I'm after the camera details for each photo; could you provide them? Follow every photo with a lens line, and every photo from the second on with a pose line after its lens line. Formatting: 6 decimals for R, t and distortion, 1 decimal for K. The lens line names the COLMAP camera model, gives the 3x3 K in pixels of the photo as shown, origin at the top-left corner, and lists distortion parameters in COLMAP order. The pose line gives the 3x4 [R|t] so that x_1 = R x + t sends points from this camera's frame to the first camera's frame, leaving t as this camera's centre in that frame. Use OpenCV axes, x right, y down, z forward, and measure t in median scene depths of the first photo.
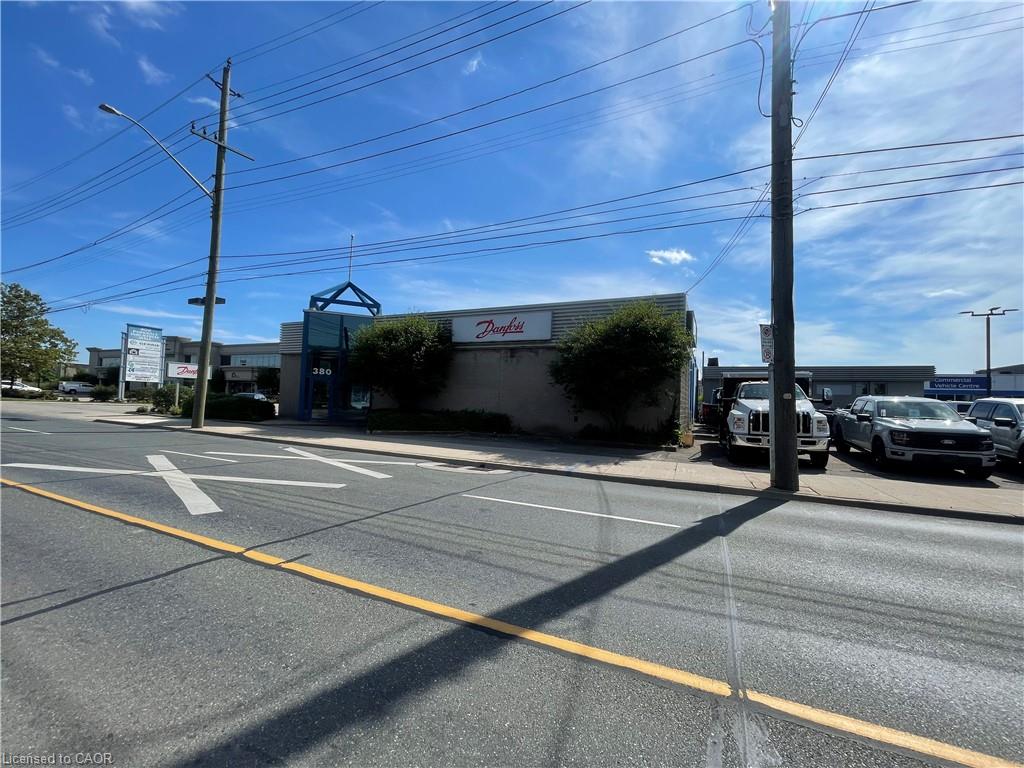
lens RADIAL K [[408.2, 0, 512.0], [0, 408.2, 384.0], [0, 0, 1]] dist [-0.000564, 0.000017]
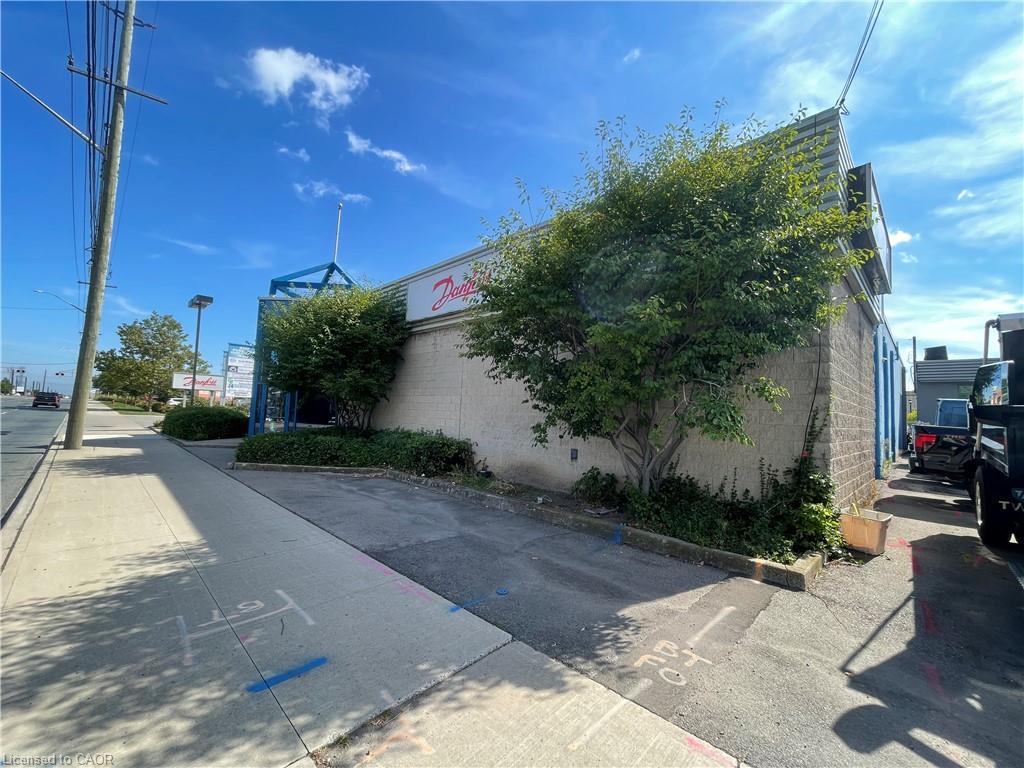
lens RADIAL K [[412.1, 0, 510.6], [0, 412.1, 395.3], [0, 0, 1]] dist [-0.000731, 0.000121]
pose [[0.942975, -0.011684, -0.332659, 0.221491], [0.006936, 0.999856, -0.015458, 0.021984], [0.332792, 0.012269, 0.942921, 0.474059]]
